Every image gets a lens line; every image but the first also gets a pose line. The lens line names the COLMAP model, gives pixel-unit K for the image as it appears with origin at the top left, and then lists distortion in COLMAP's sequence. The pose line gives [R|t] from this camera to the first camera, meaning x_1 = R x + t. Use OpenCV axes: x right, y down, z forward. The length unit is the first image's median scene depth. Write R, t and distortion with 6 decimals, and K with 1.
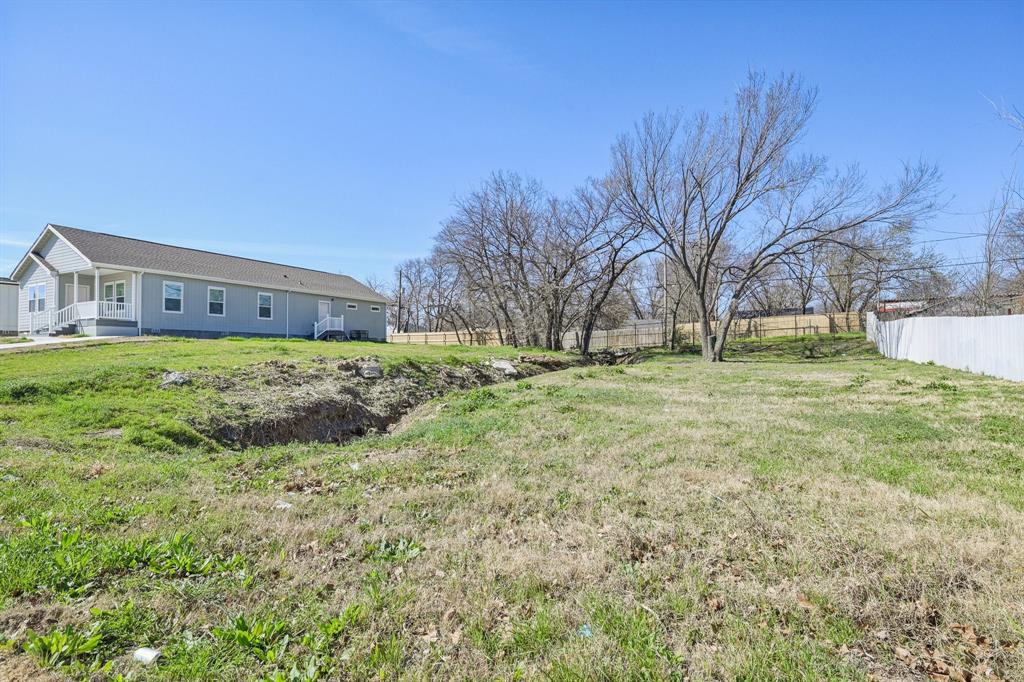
lens RADIAL K [[526.2, 0, 513.0], [0, 526.2, 337.0], [0, 0, 1]] dist [0.000951, 0.000406]
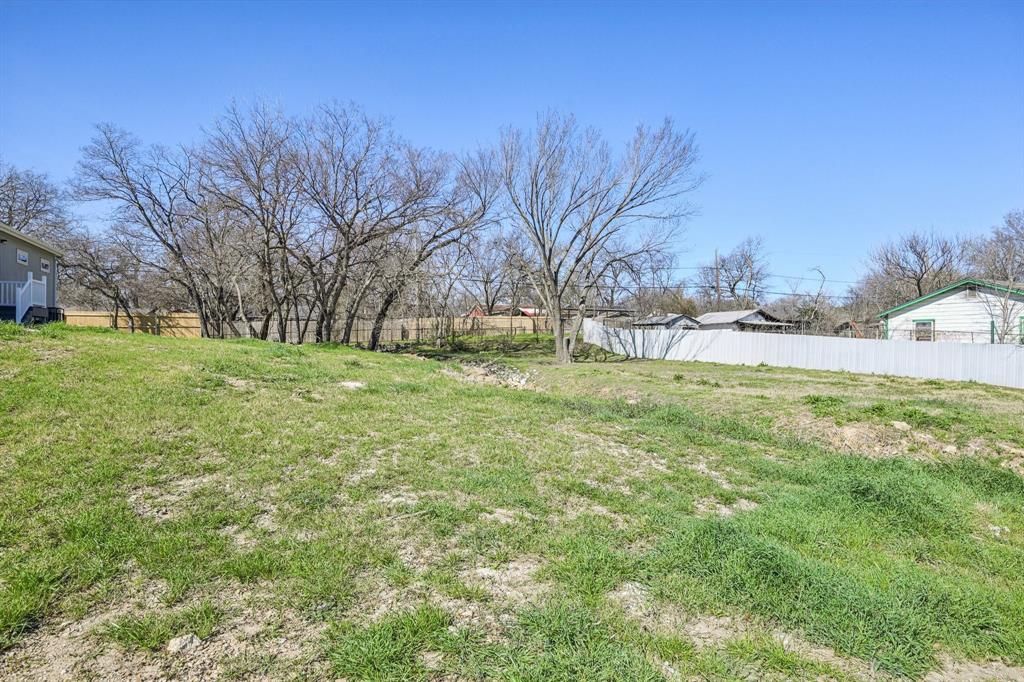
lens RADIAL K [[573.2, 0, 512.0], [0, 573.2, 341.0], [0, 0, 1]] dist [-0.001005, 0.000079]
pose [[0.604838, 0.015379, 0.796200, -0.589286], [-0.038980, 0.999187, 0.010311, -0.003610], [-0.795394, -0.037272, 0.604946, 0.382690]]
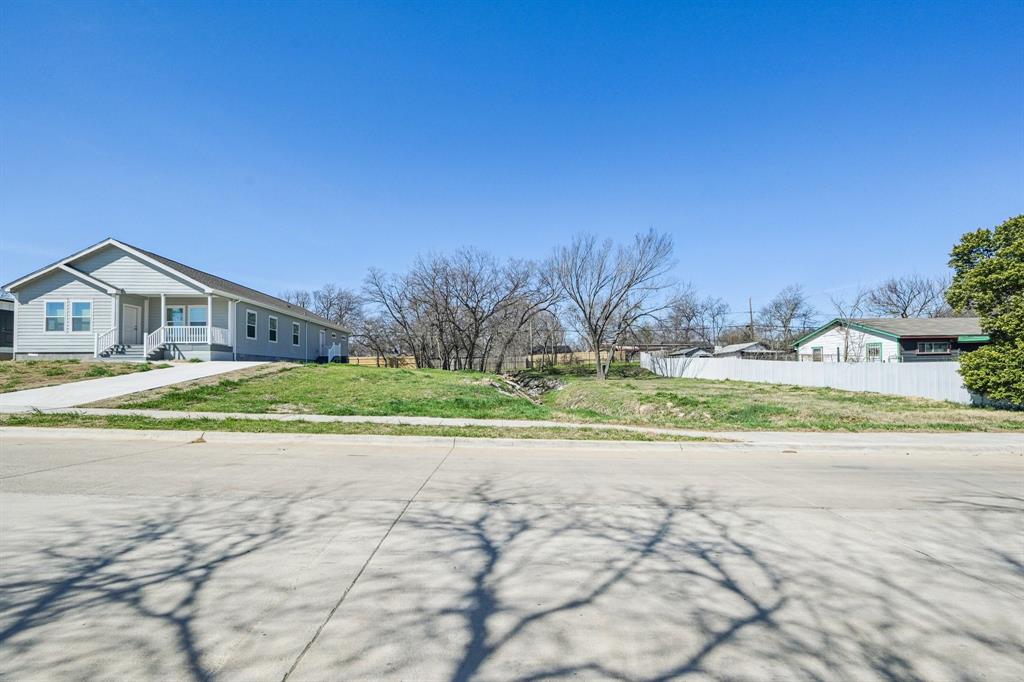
lens RADIAL K [[410.5, 0, 511.1], [0, 410.5, 363.0], [0, 0, 1]] dist [0.000662, -0.000023]
pose [[0.845108, 0.011333, 0.534475, -0.595295], [-0.015462, 0.999875, 0.003247, -0.007549], [-0.534372, -0.011009, 0.845178, 0.010023]]
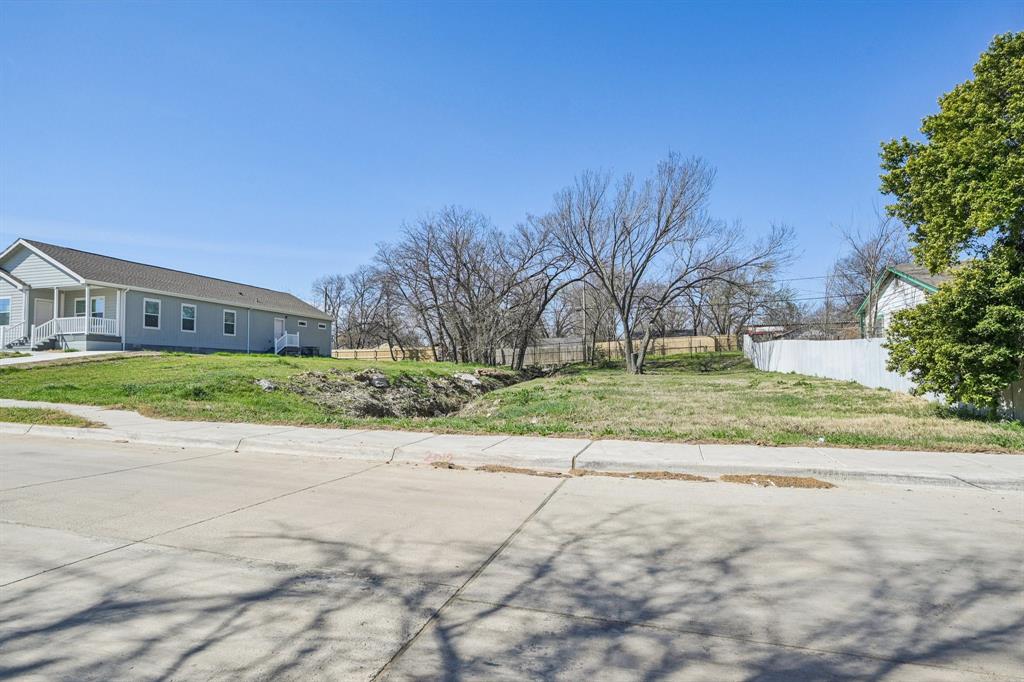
lens RADIAL K [[547.3, 0, 512.0], [0, 547.3, 341.0], [0, 0, 1]] dist [-0.000213, -0.000015]
pose [[0.977527, 0.008639, 0.210635, -0.166466], [-0.003227, 0.999656, -0.026022, 0.003498], [-0.210788, 0.024758, 0.977218, -0.182750]]
